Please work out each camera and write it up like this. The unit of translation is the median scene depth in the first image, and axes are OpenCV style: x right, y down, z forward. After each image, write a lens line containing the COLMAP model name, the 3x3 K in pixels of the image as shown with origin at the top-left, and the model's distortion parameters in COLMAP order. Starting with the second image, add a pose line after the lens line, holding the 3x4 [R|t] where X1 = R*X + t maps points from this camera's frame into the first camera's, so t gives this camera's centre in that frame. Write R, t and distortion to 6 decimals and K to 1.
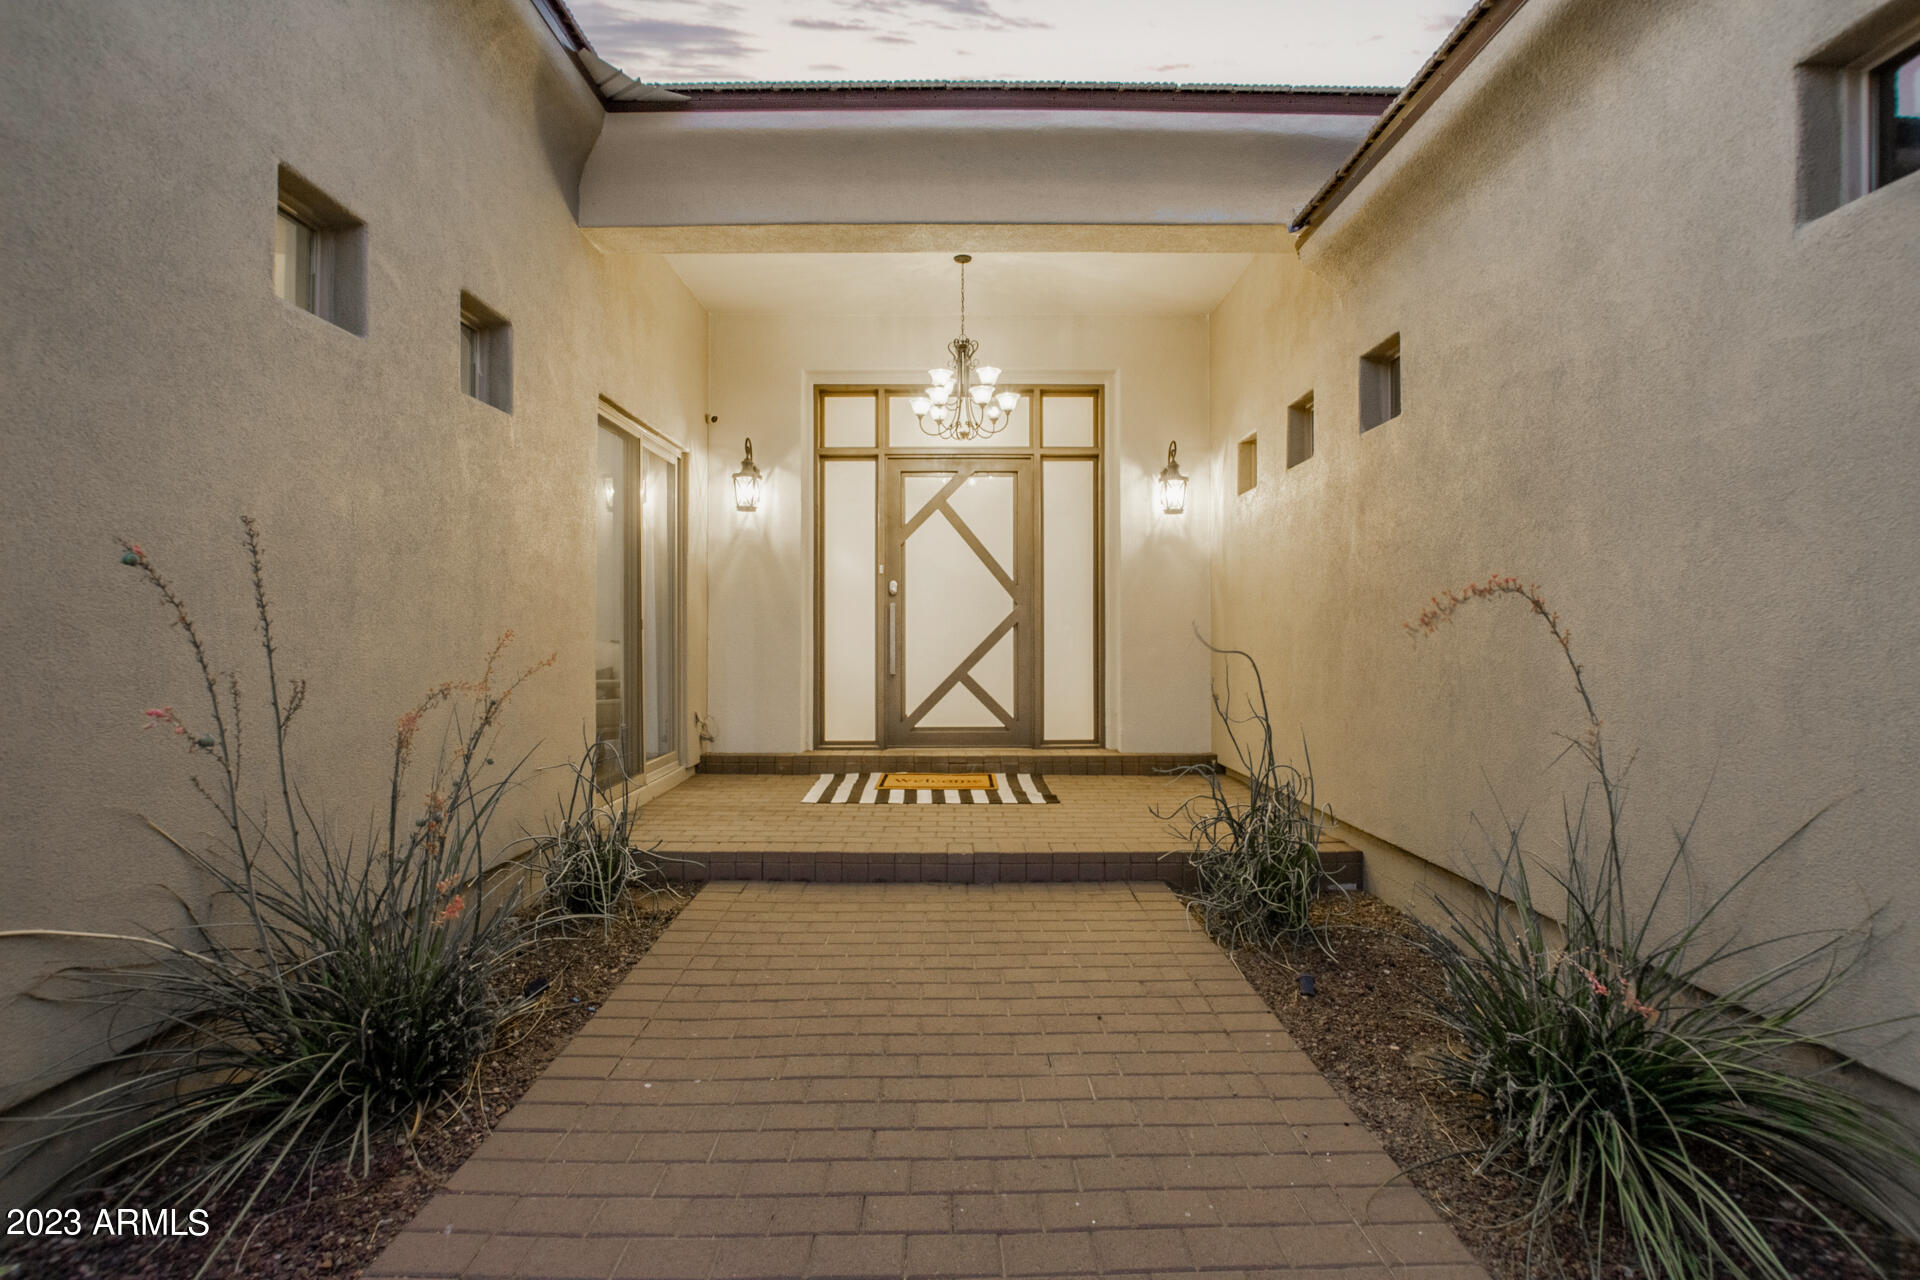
lens RADIAL K [[882.5, 0, 961.7], [0, 882.5, 636.9], [0, 0, 1]] dist [-0.031865, 0.000479]
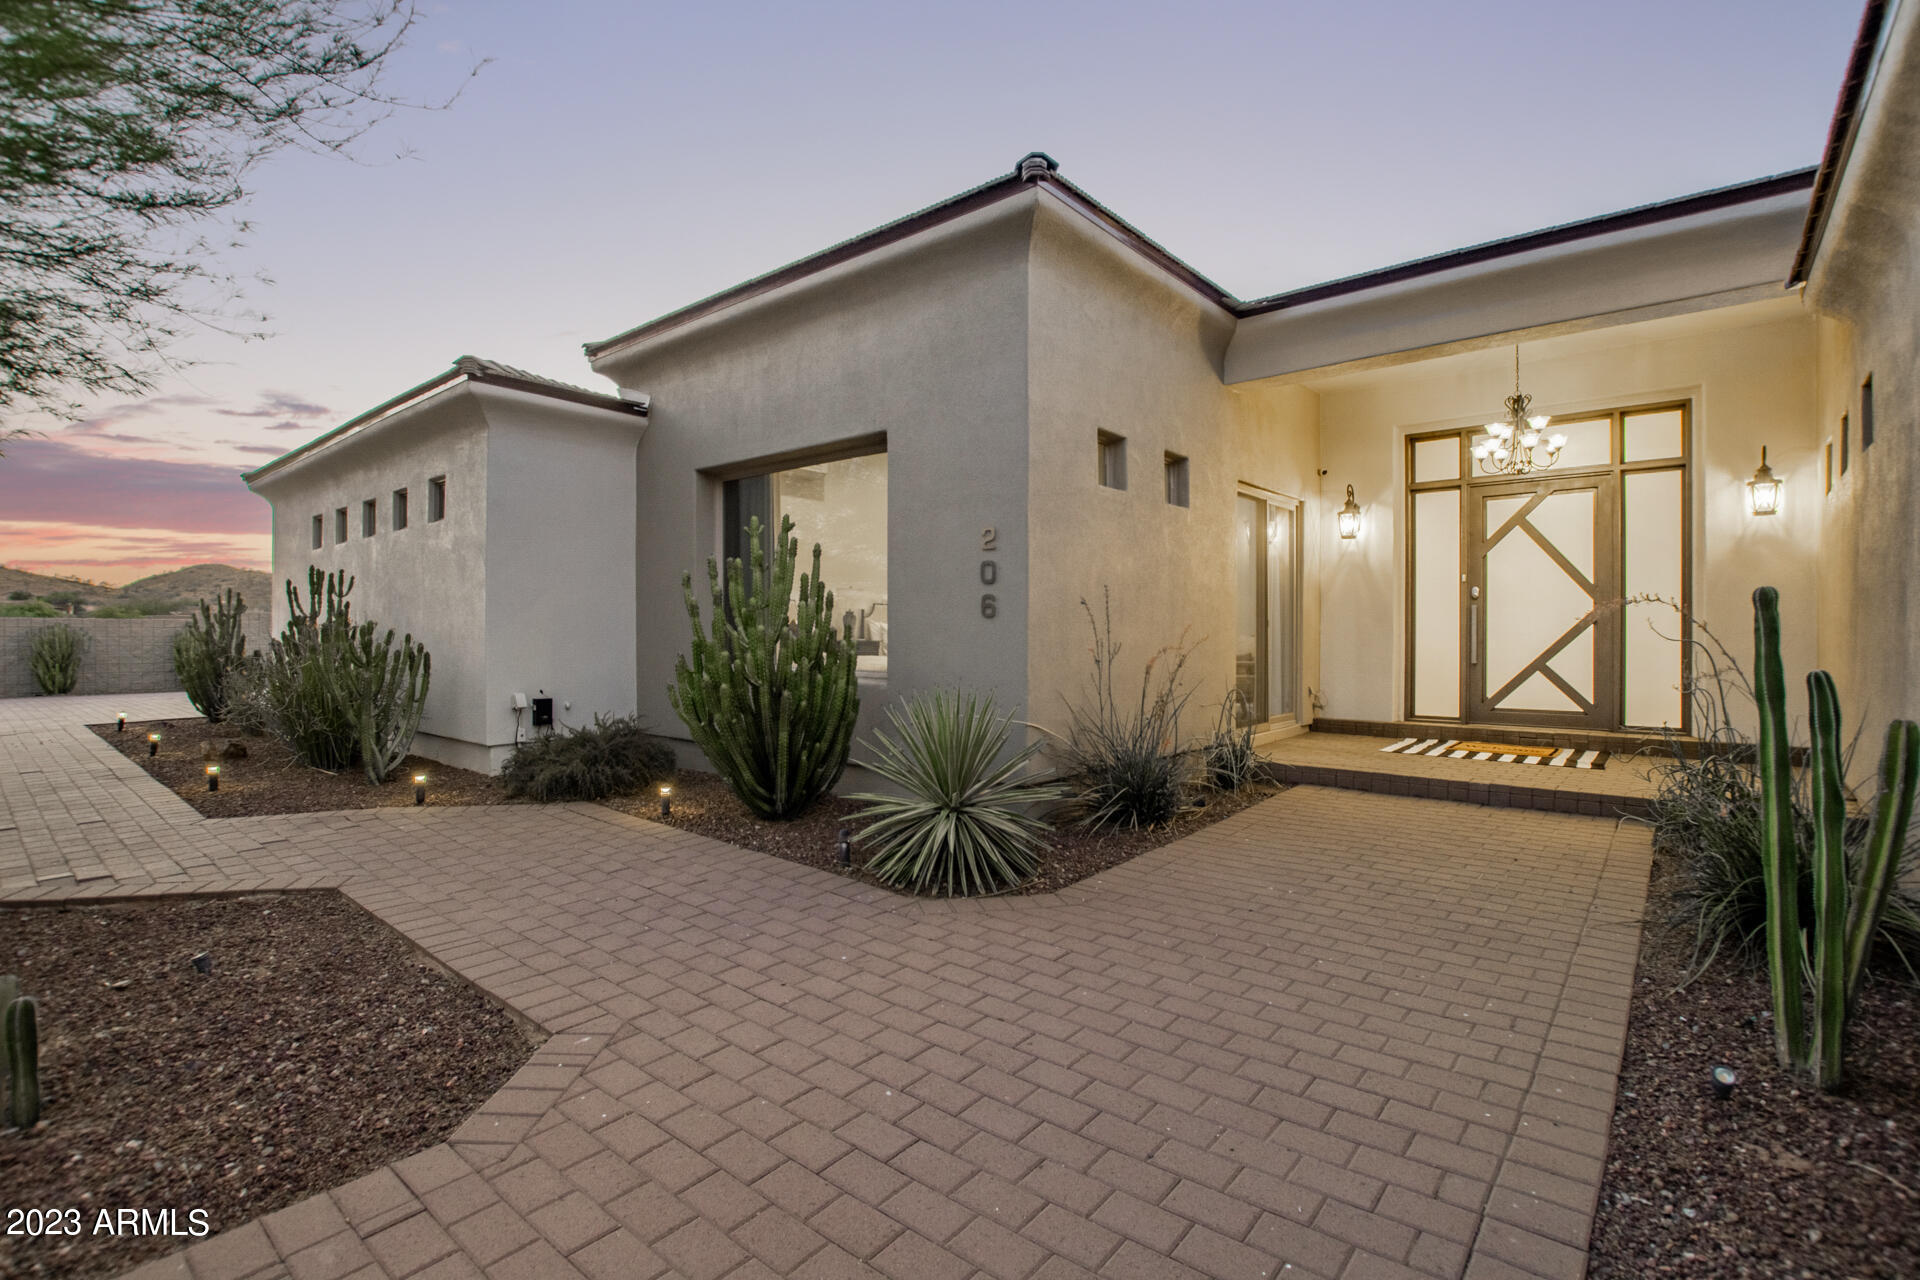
lens RADIAL K [[882.5, 0, 961.7], [0, 882.5, 636.9], [0, 0, 1]] dist [-0.031865, 0.000479]
pose [[0.751580, 0.004043, -0.659630, 0.194402], [-0.004980, 0.999987, 0.000455, 0.009125], [0.659624, 0.002943, 0.751590, -0.394724]]
